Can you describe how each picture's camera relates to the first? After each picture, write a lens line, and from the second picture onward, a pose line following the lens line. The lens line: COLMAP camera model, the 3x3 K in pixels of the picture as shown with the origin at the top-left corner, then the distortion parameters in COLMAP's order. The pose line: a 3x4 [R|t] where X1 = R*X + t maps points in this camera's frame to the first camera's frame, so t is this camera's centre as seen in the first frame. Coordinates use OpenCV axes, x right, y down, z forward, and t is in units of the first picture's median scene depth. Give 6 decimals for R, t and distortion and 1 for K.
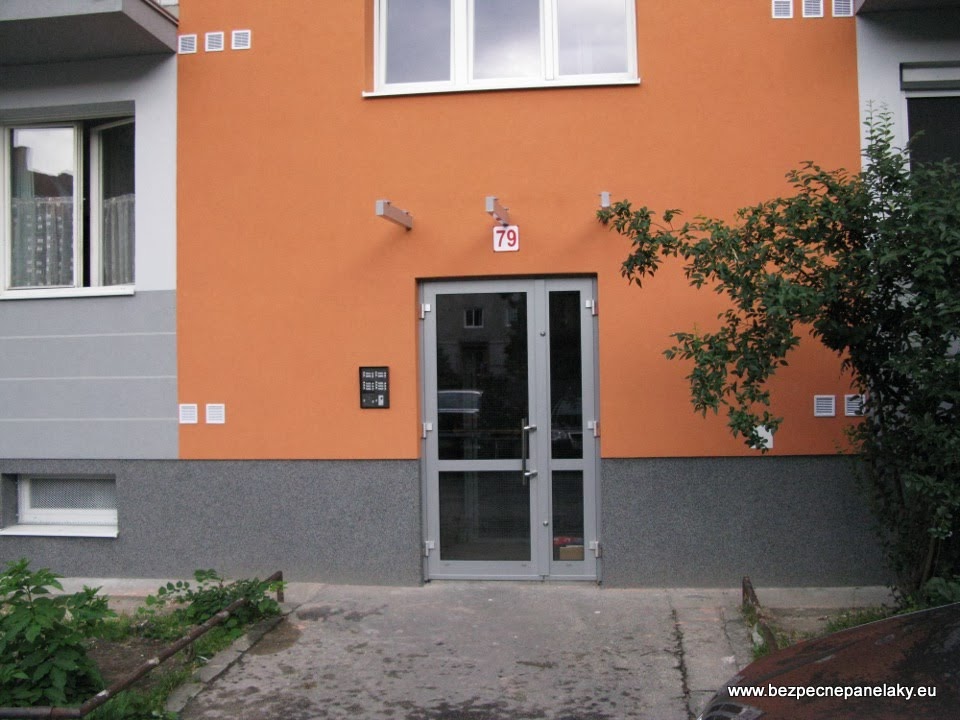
lens RADIAL K [[1010.0, 0, 483.0], [0, 1010.0, 361.4], [0, 0, 1]] dist [-0.116421, 0.018731]
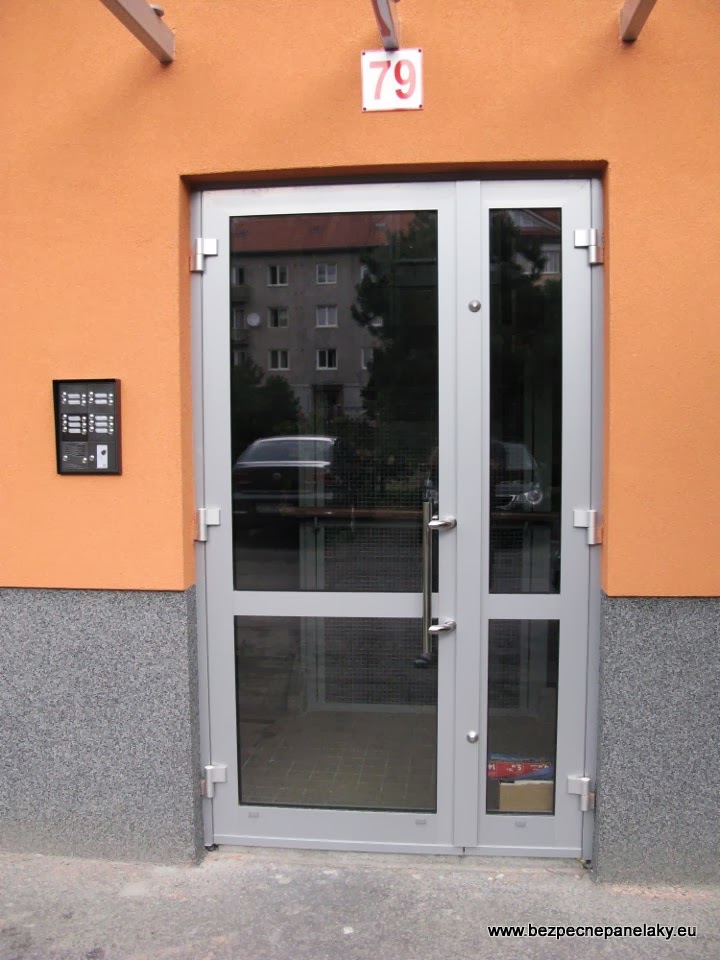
lens RADIAL K [[922.8, 0, 360.0], [0, 922.8, 480.0], [0, 0, 1]] dist [-0.124825, 0.000697]
pose [[0.999635, 0.008732, 0.025580, 0.001097], [-0.010625, 0.997141, 0.074809, 0.017760], [-0.024853, -0.075053, 0.996870, 0.600060]]
